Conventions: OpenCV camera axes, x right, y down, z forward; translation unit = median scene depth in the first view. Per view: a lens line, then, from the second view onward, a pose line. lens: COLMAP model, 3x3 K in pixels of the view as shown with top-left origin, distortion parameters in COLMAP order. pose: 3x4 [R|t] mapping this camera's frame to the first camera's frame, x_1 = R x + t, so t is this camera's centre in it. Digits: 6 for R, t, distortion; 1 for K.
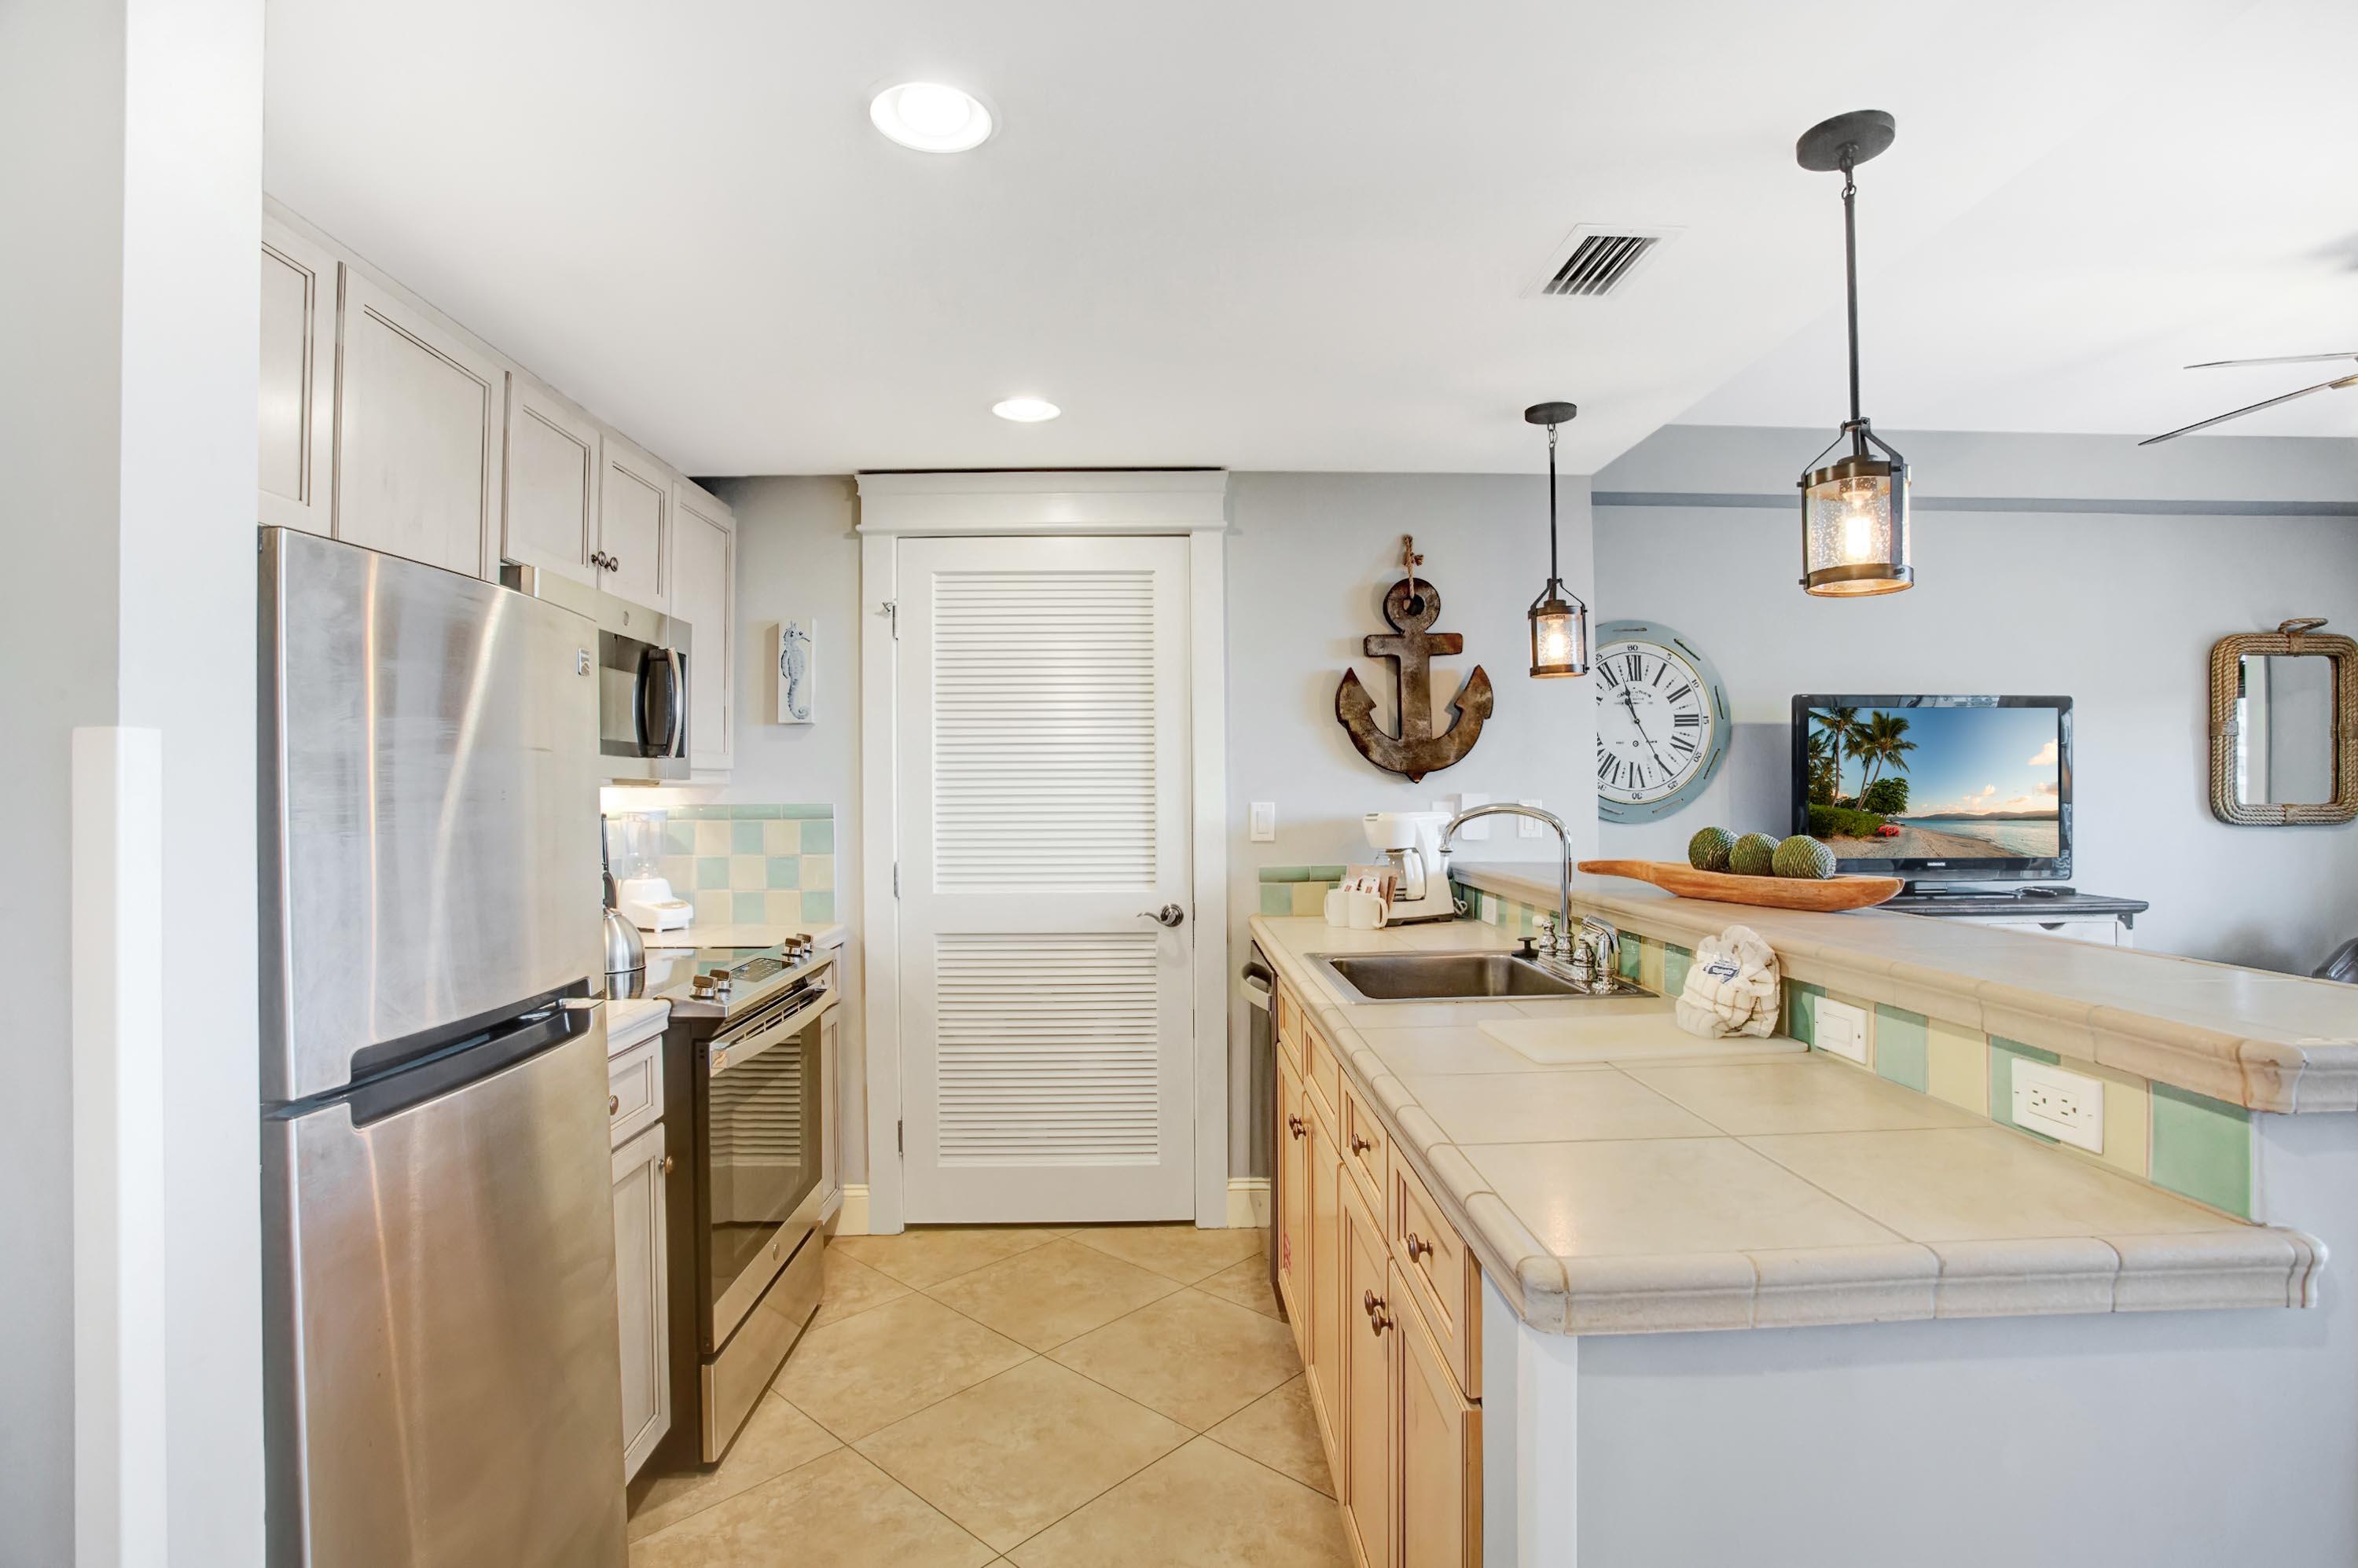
lens RADIAL K [[1167.4, 0, 1271.9], [0, 1167.4, 785.6], [0, 0, 1]] dist [-0.002824, 0.000405]
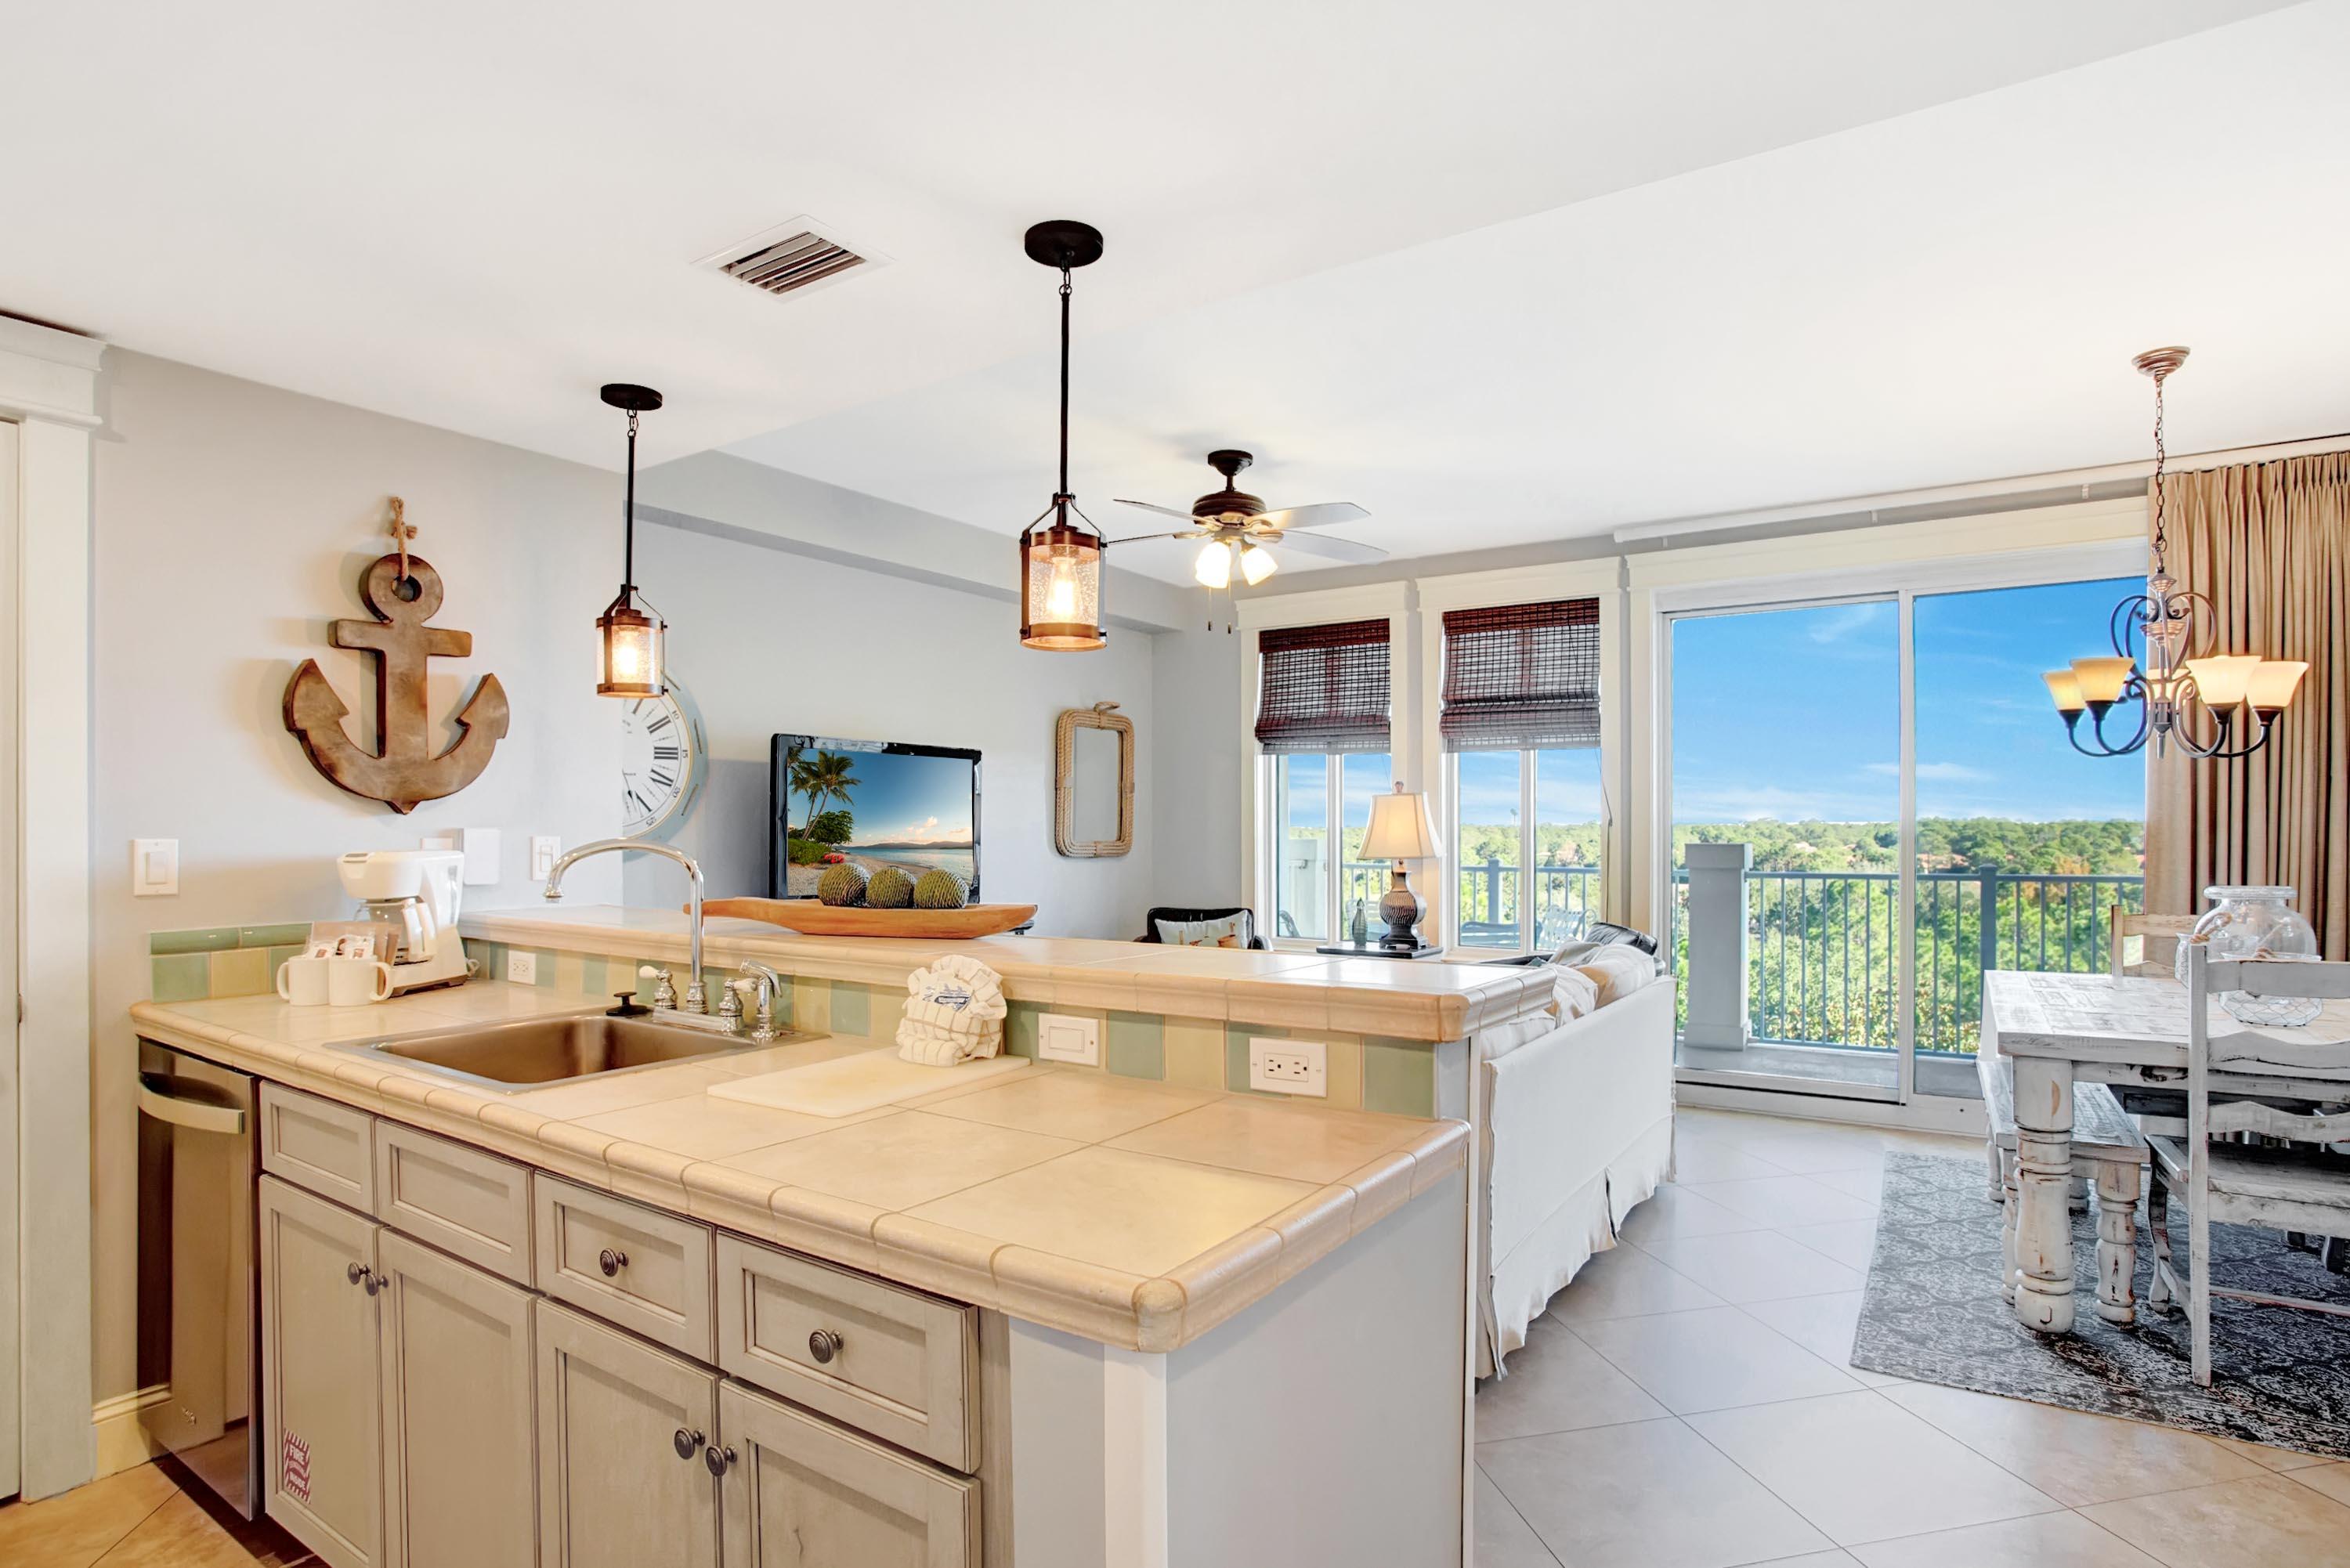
lens RADIAL K [[1185.6, 0, 1193.9], [0, 1185.6, 837.9], [0, 0, 1]] dist [-0.068165, 0.036309]
pose [[0.628620, 0.000422, 0.777713, -0.149528], [-0.008427, 0.999945, 0.006269, 0.004123], [-0.777667, -0.010495, 0.628589, 0.094889]]
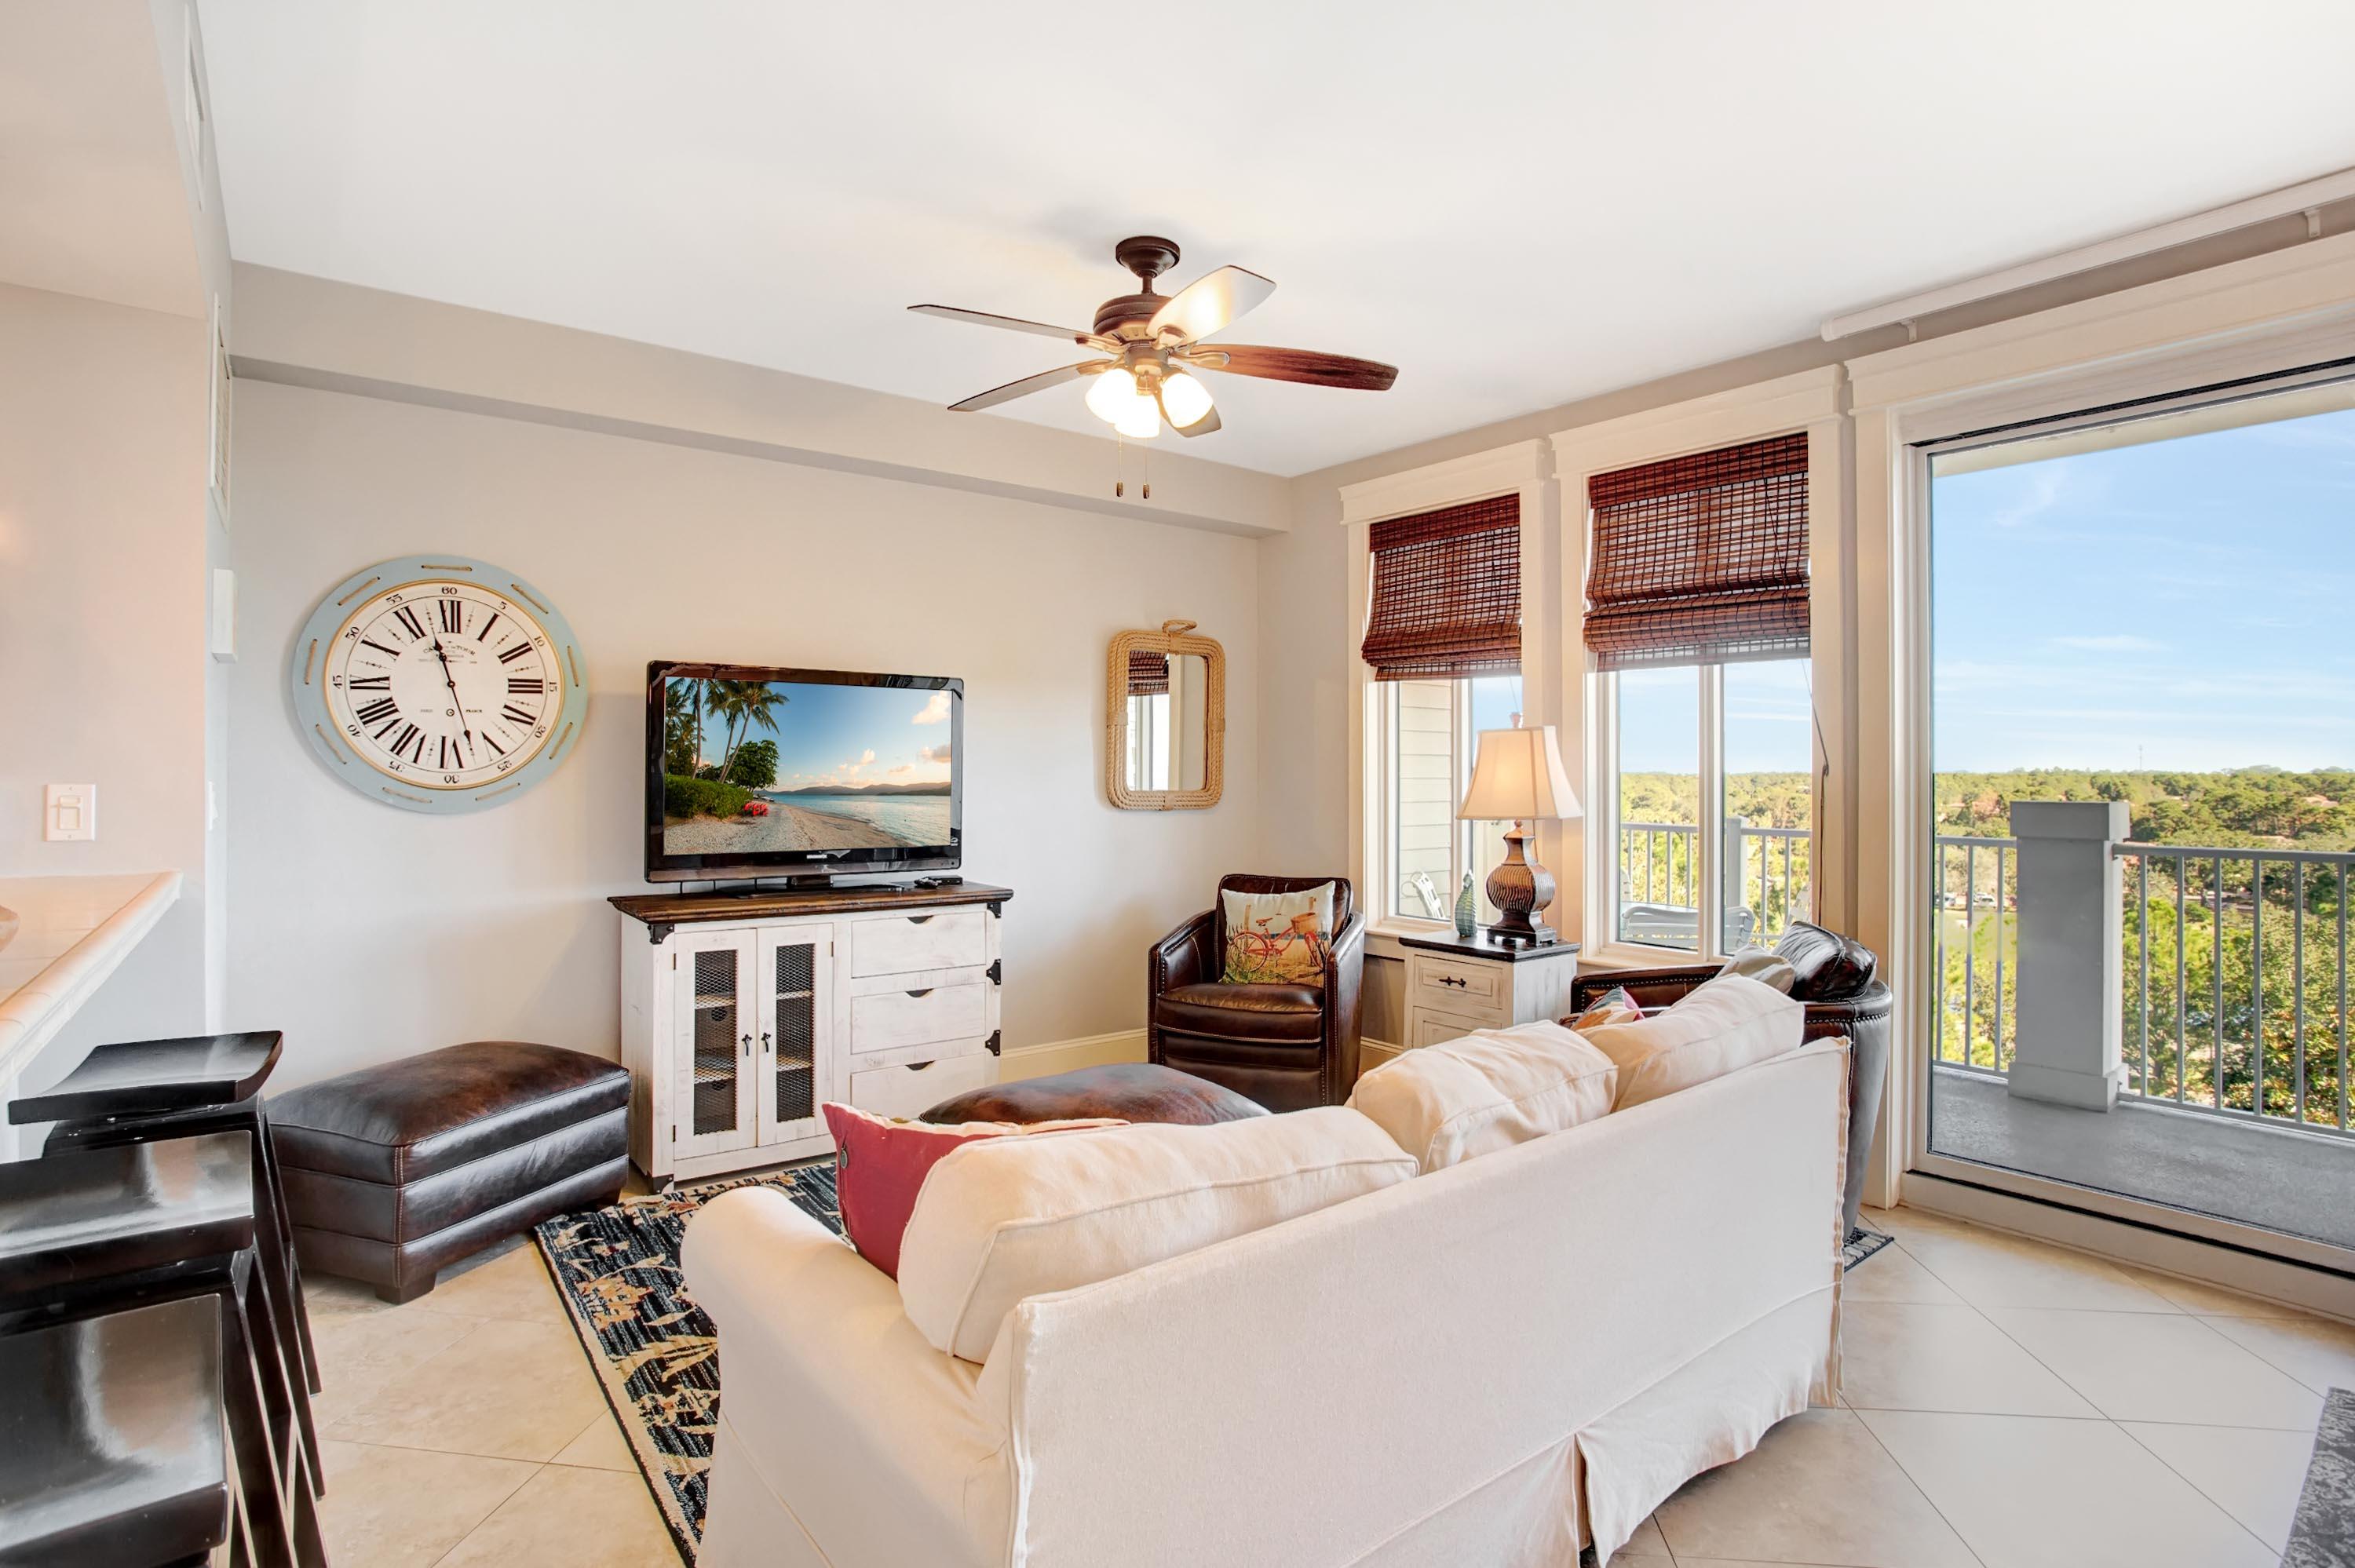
lens RADIAL K [[1163.2, 0, 1182.9], [0, 1163.2, 783.5], [0, 0, 1]] dist [-0.073875, 0.033506]
pose [[0.838066, 0.005317, 0.545543, 0.407161], [-0.012534, 0.999876, 0.009510, -0.001779], [-0.545425, -0.014808, 0.838029, 0.116633]]
